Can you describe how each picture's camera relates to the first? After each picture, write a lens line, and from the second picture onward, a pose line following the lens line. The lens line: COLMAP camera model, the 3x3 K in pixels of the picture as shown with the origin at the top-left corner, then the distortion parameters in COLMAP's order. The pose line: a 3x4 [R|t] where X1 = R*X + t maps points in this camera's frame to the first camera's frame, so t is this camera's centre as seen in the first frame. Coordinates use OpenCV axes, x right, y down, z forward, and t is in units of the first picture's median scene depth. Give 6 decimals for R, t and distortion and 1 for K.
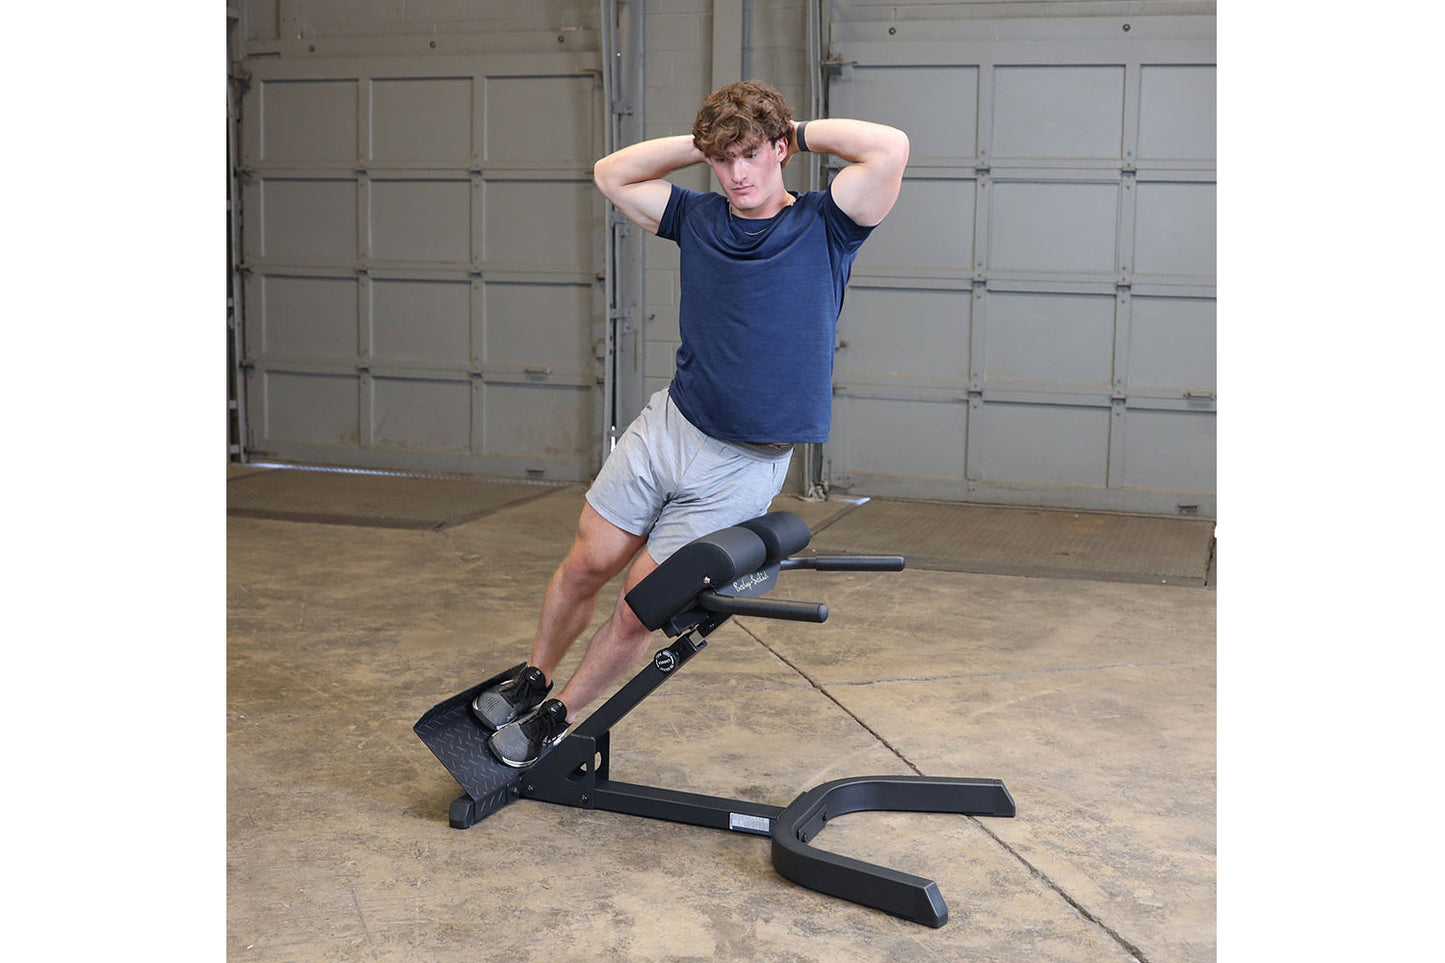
lens RADIAL K [[1635.3, 0, 768.3], [0, 1635.3, 479.5], [0, 0, 1]] dist [-0.100784, 0.058807]
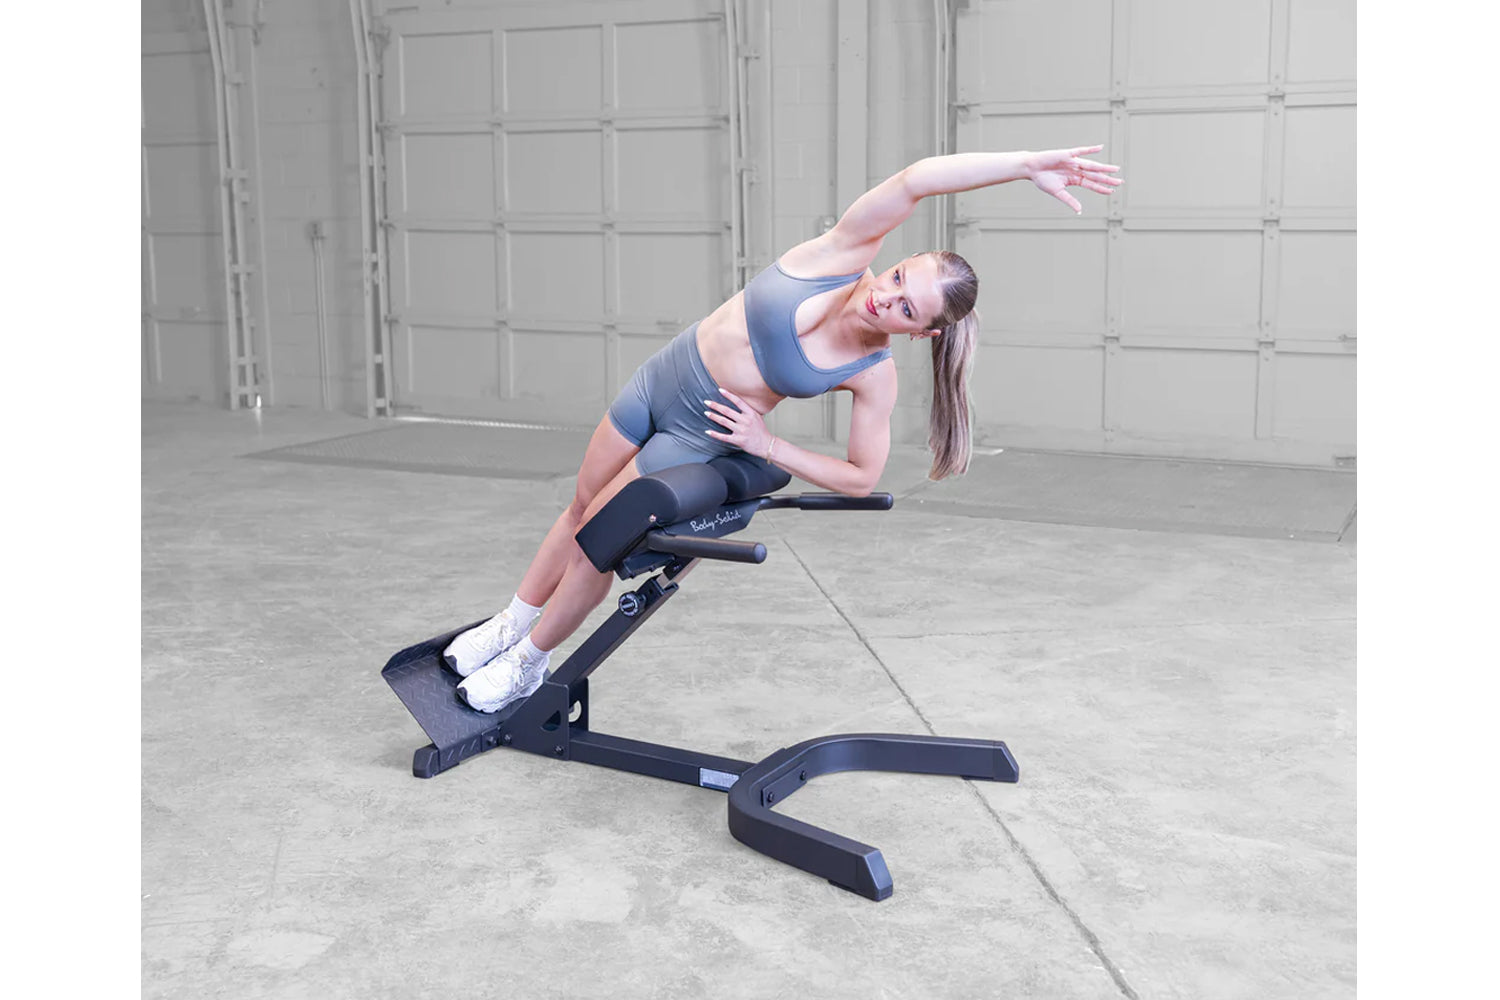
lens RADIAL K [[1629.4, 0, 768.3], [0, 1629.4, 433.6], [0, 0, 1]] dist [0.005670, 0.012766]
pose [[0.988873, -0.002084, -0.148748, 0.115815], [0.001220, 0.999982, -0.005901, 0.012776], [0.148758, 0.005654, 0.988857, 0.055699]]
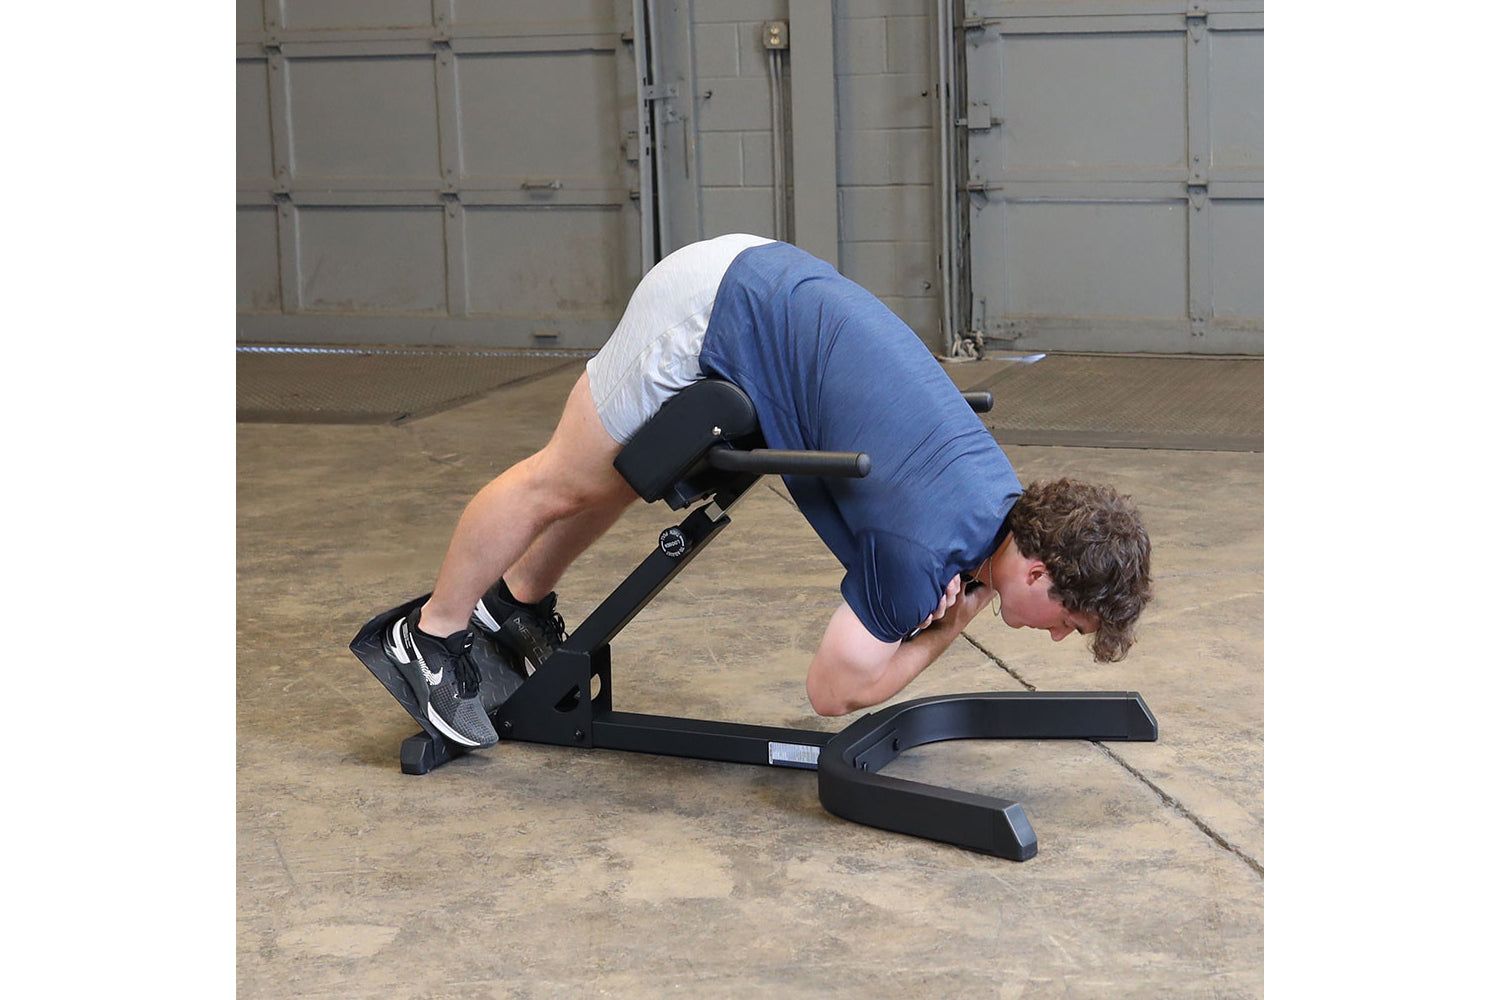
lens RADIAL K [[2730.6, 0, 788.3], [0, 2730.6, 529.4], [0, 0, 1]] dist [-0.110934, 0.117905]
pose [[0.996702, -0.037530, -0.071949, 0.059625], [0.041630, 0.997542, 0.056359, 0.026632], [0.069657, -0.059169, 0.995815, -0.186888]]
